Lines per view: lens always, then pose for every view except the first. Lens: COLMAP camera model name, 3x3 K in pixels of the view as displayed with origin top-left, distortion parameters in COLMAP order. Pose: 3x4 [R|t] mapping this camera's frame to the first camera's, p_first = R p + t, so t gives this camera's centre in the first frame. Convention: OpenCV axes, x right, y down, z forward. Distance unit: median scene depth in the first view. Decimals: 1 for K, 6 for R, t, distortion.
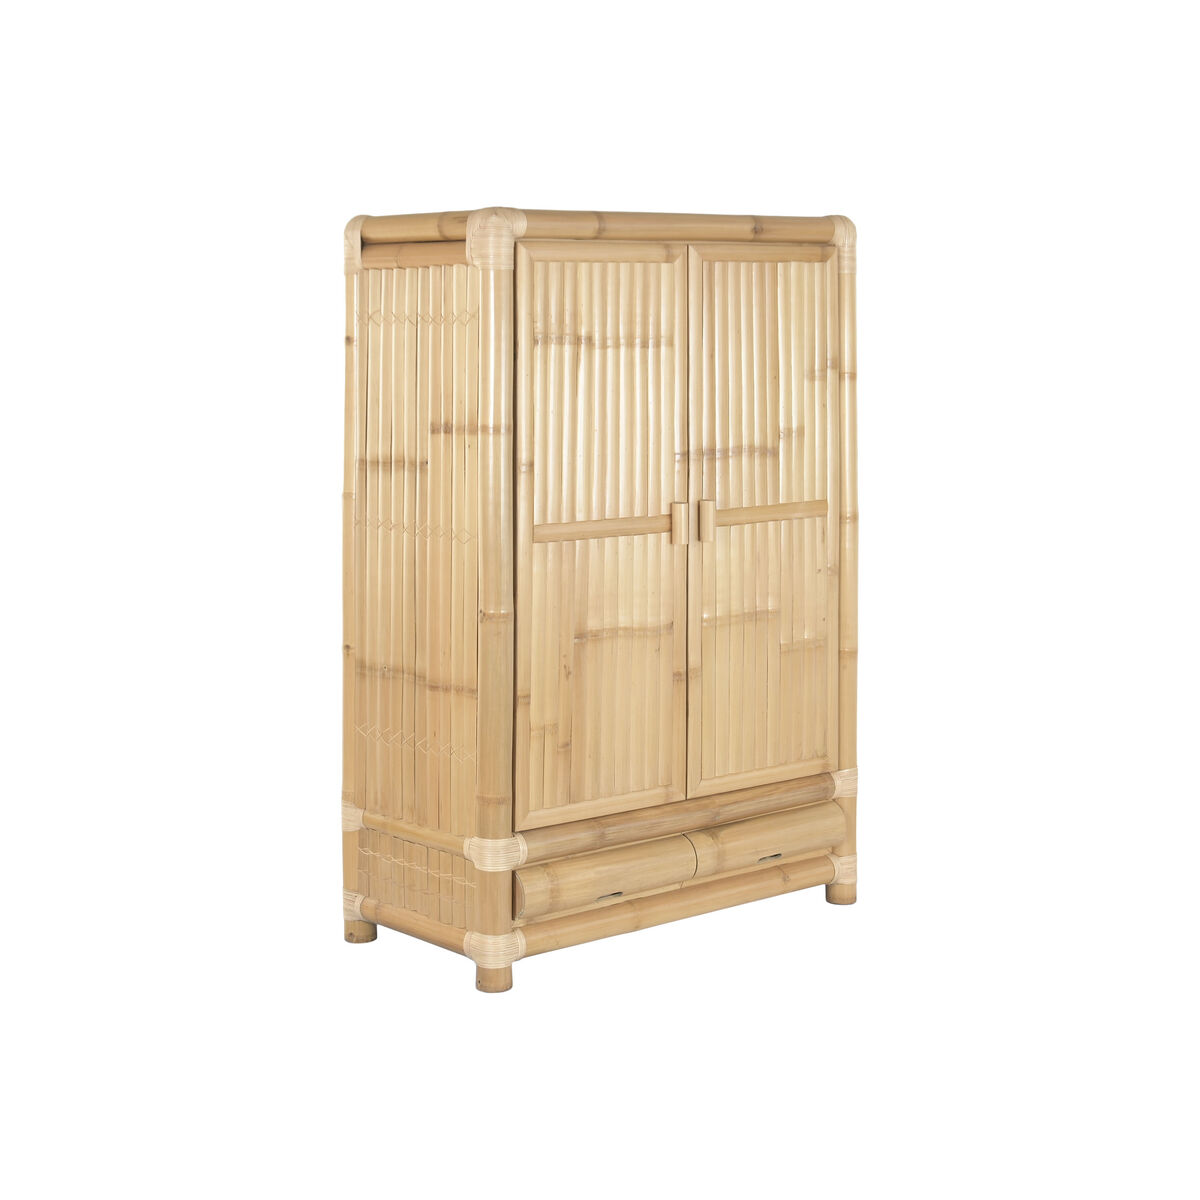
lens RADIAL K [[2688.8, 0, 600.0], [0, 2688.8, 600.0], [0, 0, 1]] dist [-0.004646, -0.121100]
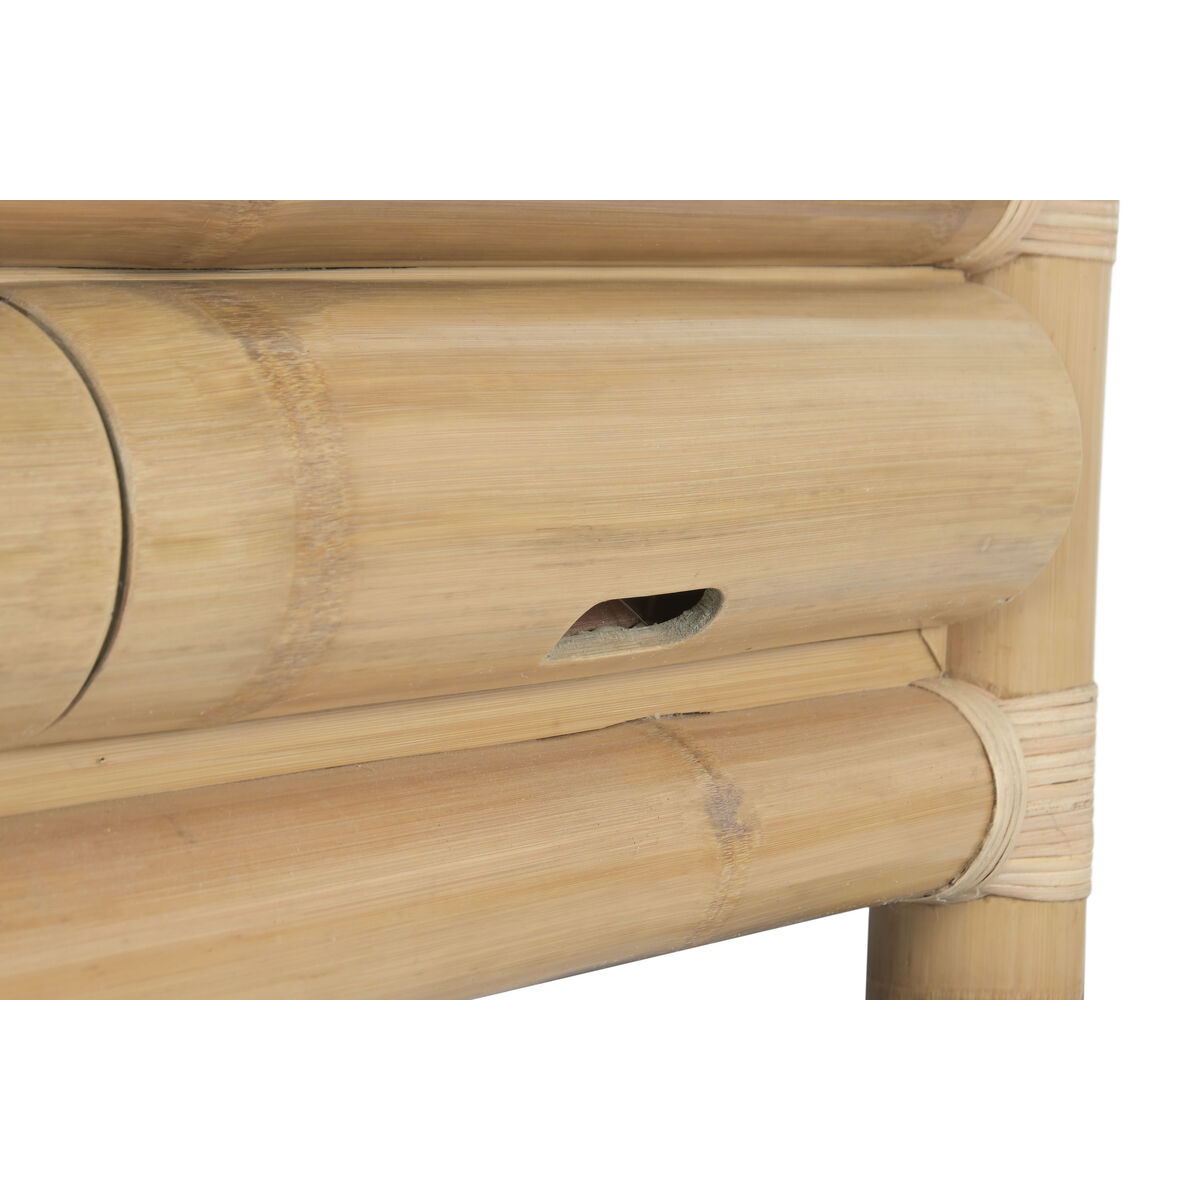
lens RADIAL K [[4493.7, 0, 600.0], [0, 4493.7, 600.0], [0, 0, 1]] dist [-0.028818, -0.268906]
pose [[0.964172, 0.007232, 0.265178, 0.008357], [0.005359, 0.998893, -0.046726, 0.107870], [-0.265222, 0.046473, 0.963067, 0.834365]]
